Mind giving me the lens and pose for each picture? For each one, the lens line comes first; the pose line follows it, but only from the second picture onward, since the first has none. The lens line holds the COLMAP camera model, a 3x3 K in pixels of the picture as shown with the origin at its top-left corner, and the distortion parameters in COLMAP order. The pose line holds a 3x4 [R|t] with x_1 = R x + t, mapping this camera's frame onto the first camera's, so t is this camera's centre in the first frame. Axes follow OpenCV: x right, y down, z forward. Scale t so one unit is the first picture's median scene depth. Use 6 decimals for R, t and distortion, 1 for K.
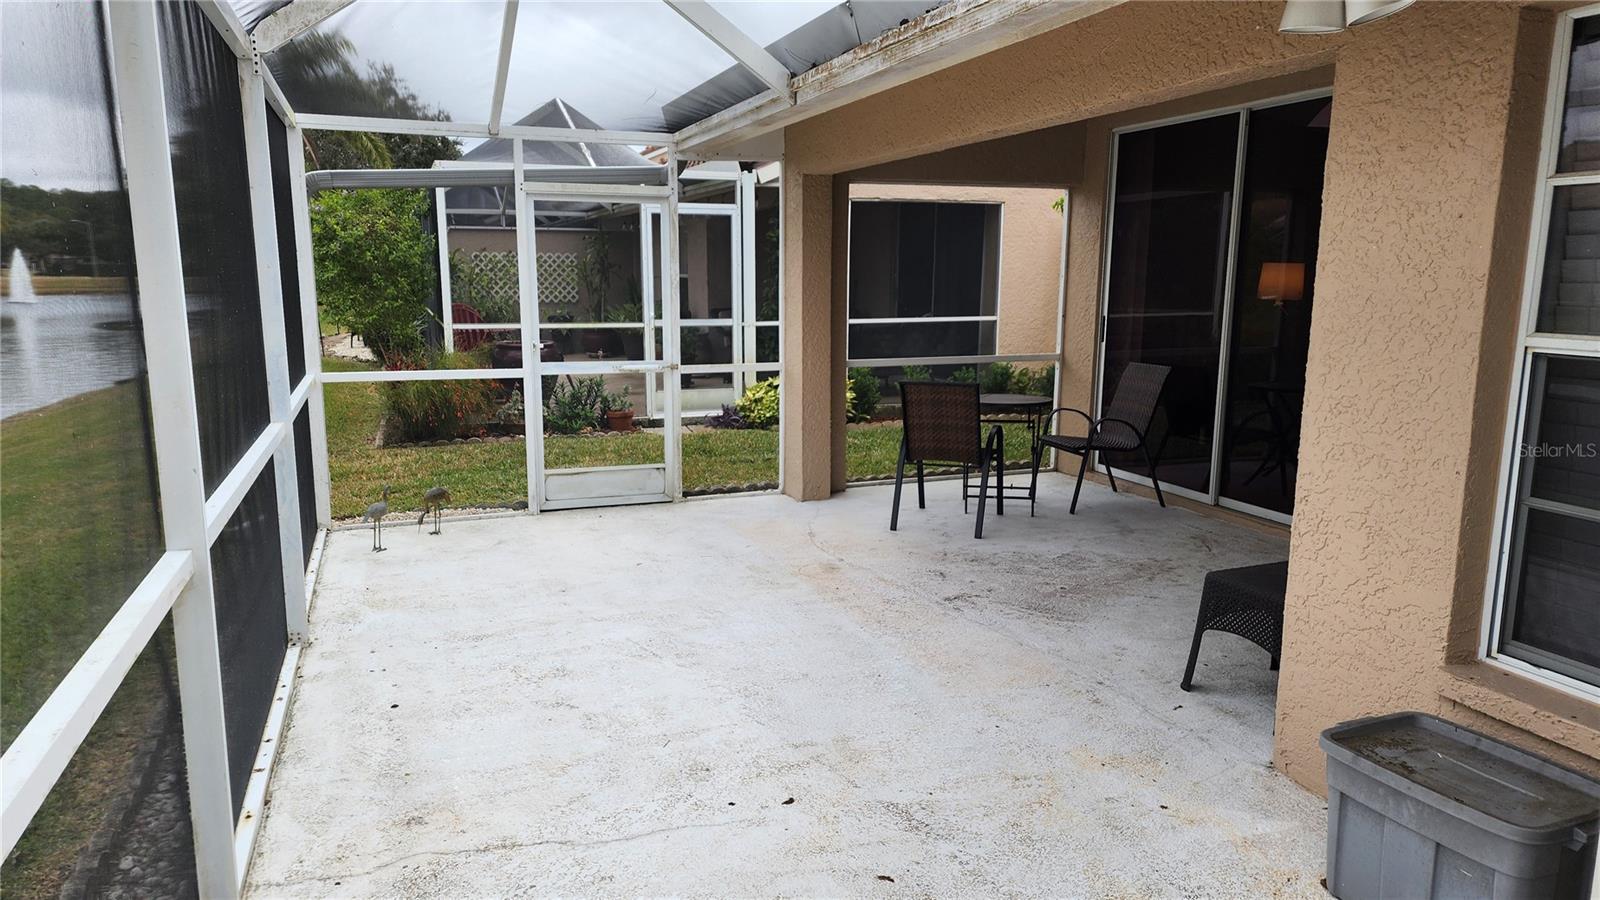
lens RADIAL K [[1078.8, 0, 800.0], [0, 1078.8, 450.0], [0, 0, 1]] dist [0.122255, -0.120472]
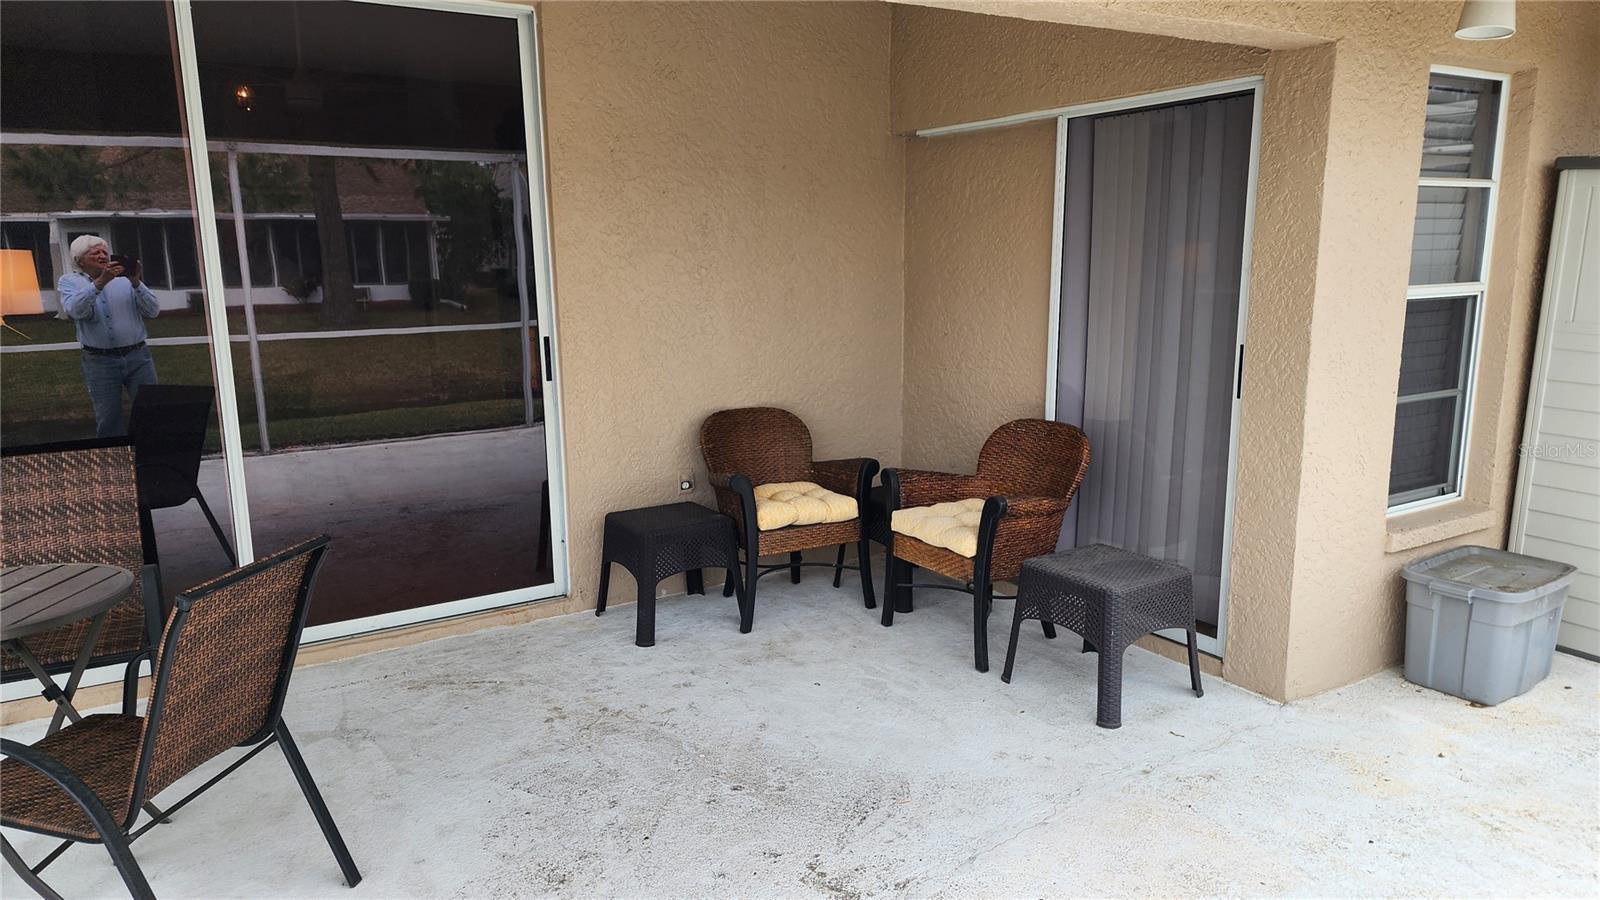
lens RADIAL K [[1078.8, 0, 800.0], [0, 1078.8, 450.0], [0, 0, 1]] dist [0.122255, -0.120472]
pose [[-0.206655, -0.182001, 0.961337, -0.317322], [0.170513, 0.960811, 0.218556, -0.182156], [-0.963441, 0.209086, -0.167523, 1.060174]]
